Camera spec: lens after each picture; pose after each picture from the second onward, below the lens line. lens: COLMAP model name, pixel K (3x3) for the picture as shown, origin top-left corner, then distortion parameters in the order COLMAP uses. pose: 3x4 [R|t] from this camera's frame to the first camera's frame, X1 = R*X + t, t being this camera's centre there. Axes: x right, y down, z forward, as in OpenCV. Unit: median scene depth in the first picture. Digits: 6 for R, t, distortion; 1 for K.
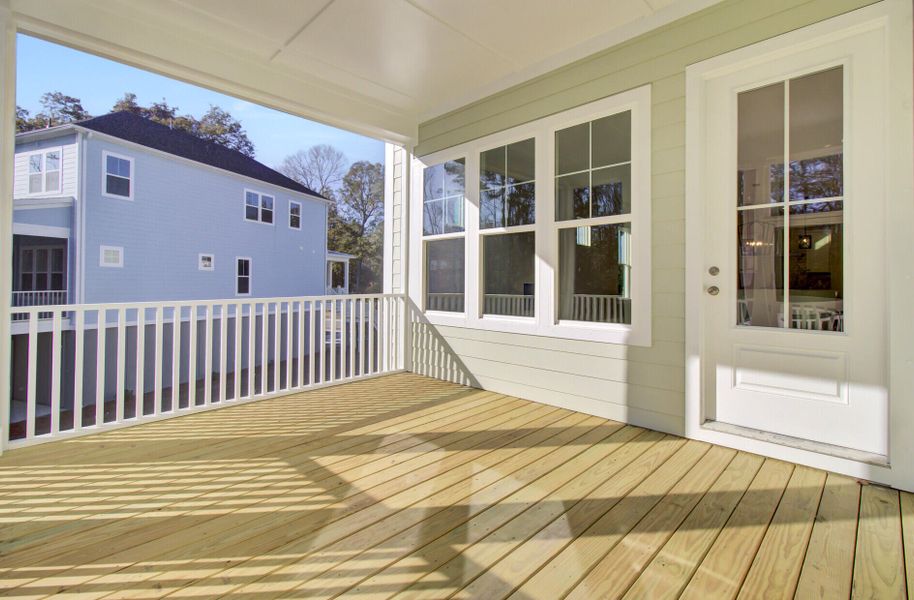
lens RADIAL K [[419.2, 0, 457.0], [0, 419.2, 300.0], [0, 0, 1]] dist [-0.002942, -0.000517]
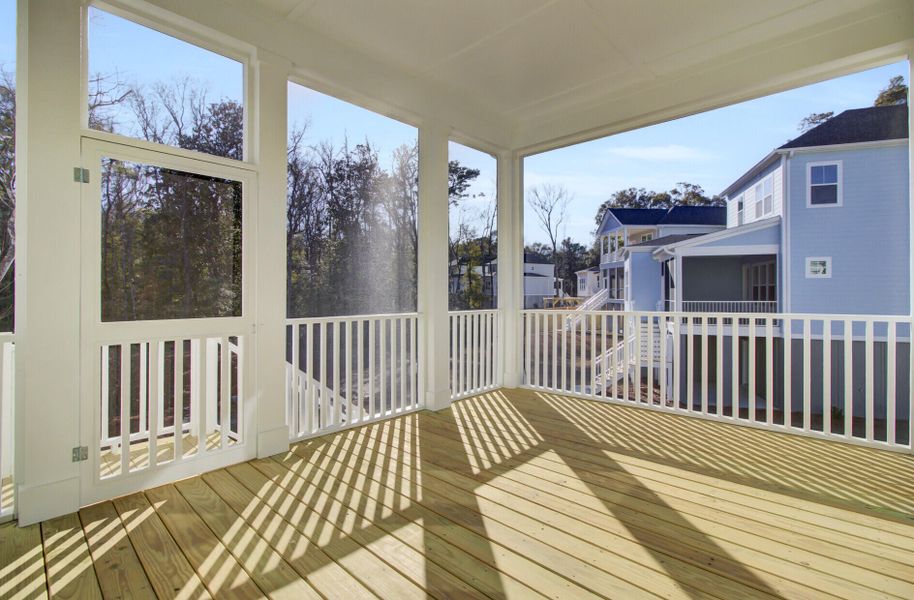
lens RADIAL K [[419.2, 0, 457.0], [0, 419.2, 300.0], [0, 0, 1]] dist [-0.002942, -0.000517]
pose [[0.028624, 0.014288, -0.999488, 0.144109], [-0.037624, 0.999205, 0.013207, -0.007490], [0.998882, 0.037227, 0.029138, 0.126013]]
